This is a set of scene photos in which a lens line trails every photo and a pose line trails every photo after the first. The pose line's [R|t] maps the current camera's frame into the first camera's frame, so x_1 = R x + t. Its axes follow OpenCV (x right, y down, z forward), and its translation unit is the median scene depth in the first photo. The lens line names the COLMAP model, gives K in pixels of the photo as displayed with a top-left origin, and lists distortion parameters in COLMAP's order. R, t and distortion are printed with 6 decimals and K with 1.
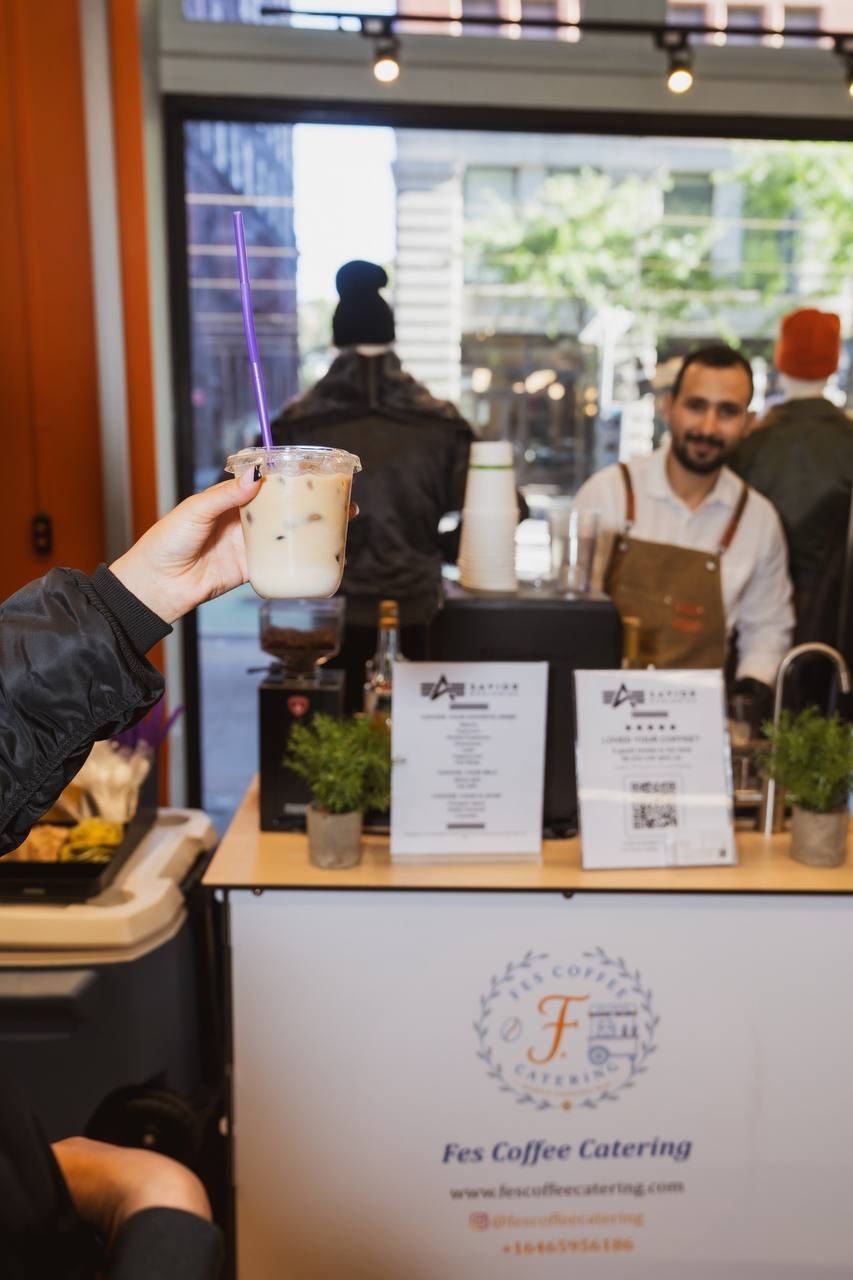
lens RADIAL K [[1101.5, 0, 429.5], [0, 1101.5, 647.7], [0, 0, 1]] dist [0.008539, 0.009093]
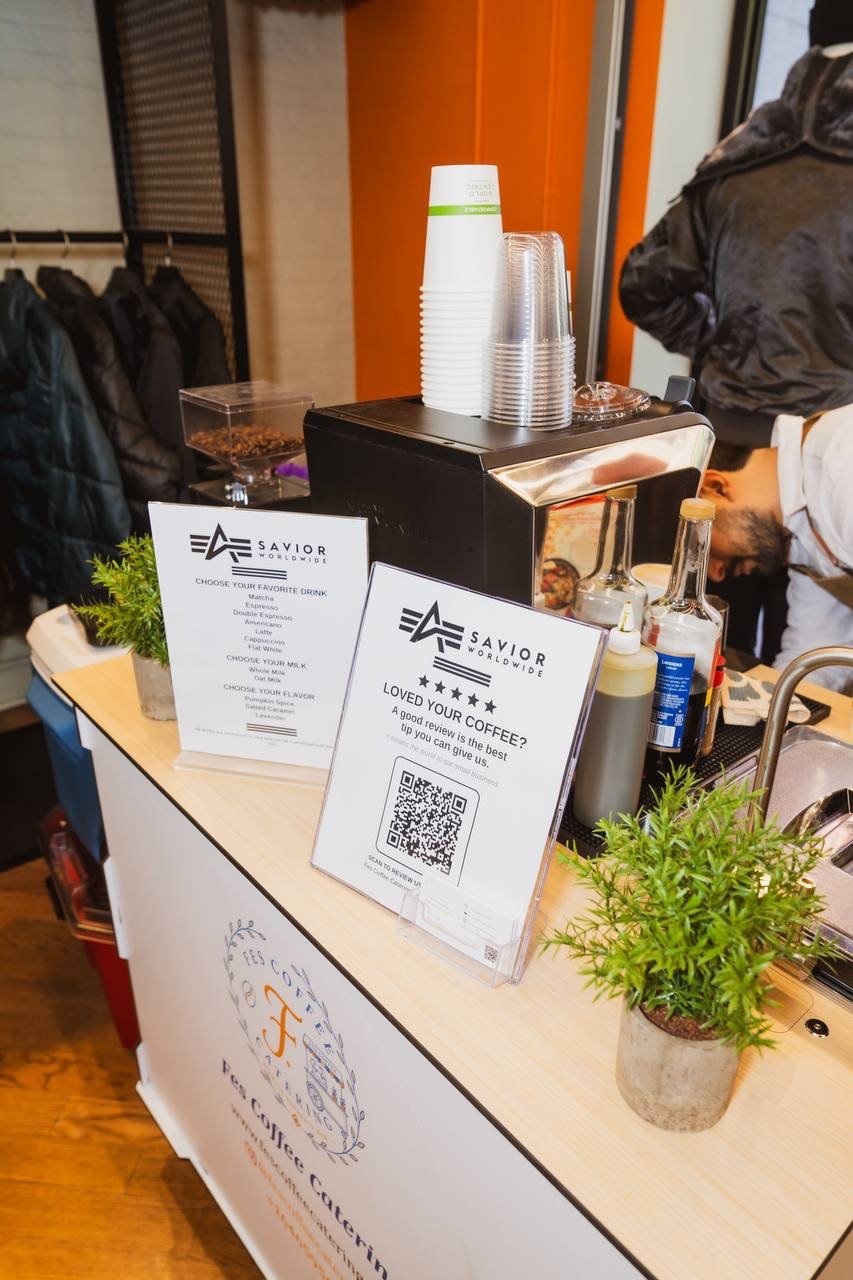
lens RADIAL K [[879.9, 0, 399.6], [0, 879.9, 650.7], [0, 0, 1]] dist [-0.007655, 0.004622]
pose [[0.634045, 0.312291, -0.707433, 0.489204], [-0.127790, 0.944564, 0.302437, -0.078549], [0.762664, -0.101356, 0.638804, 0.696747]]
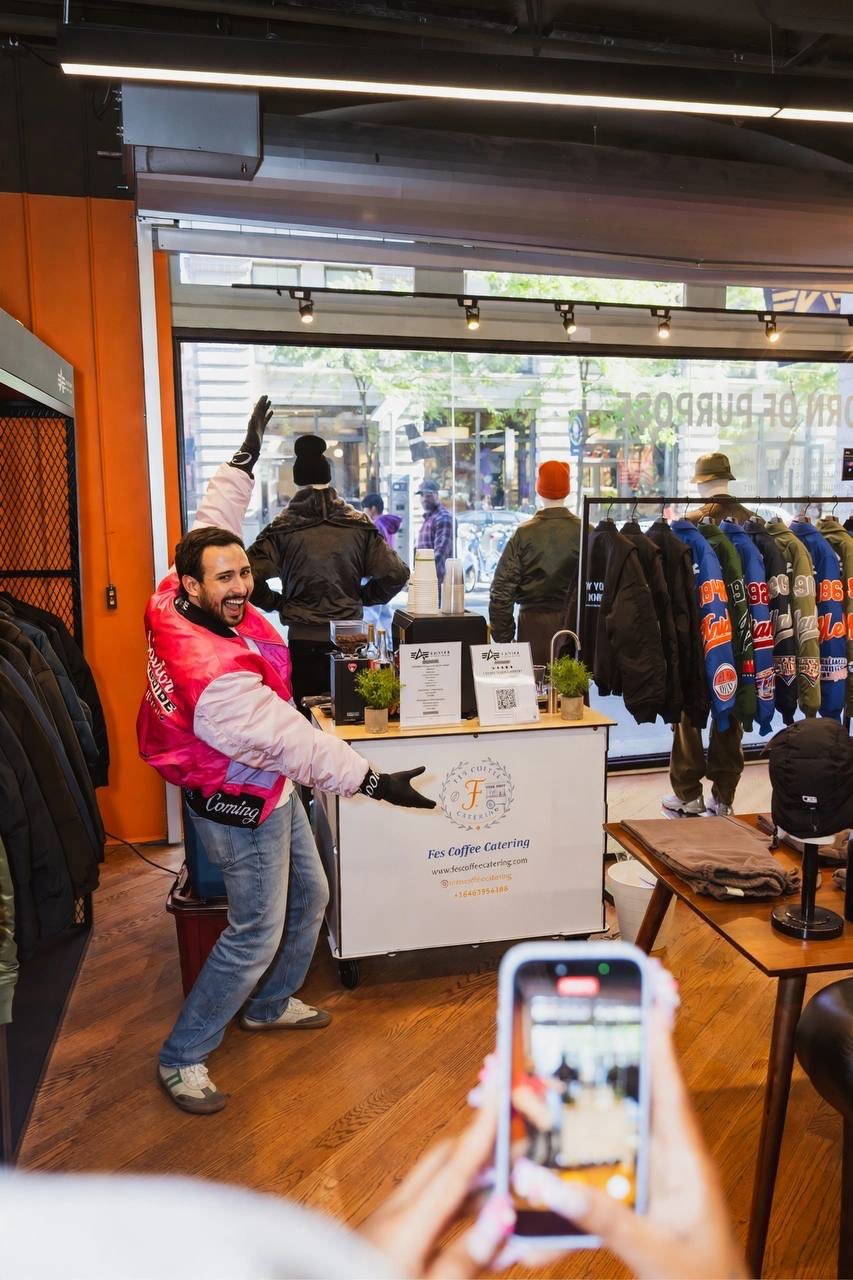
lens RADIAL K [[1032.3, 0, 441.5], [0, 1032.3, 633.3], [0, 0, 1]] dist [0.010914, 0.018394]
pose [[0.976089, -0.048454, 0.211900, -0.400219], [0.058754, 0.997364, -0.042582, 0.086033], [-0.209279, 0.054013, 0.976363, -1.165279]]
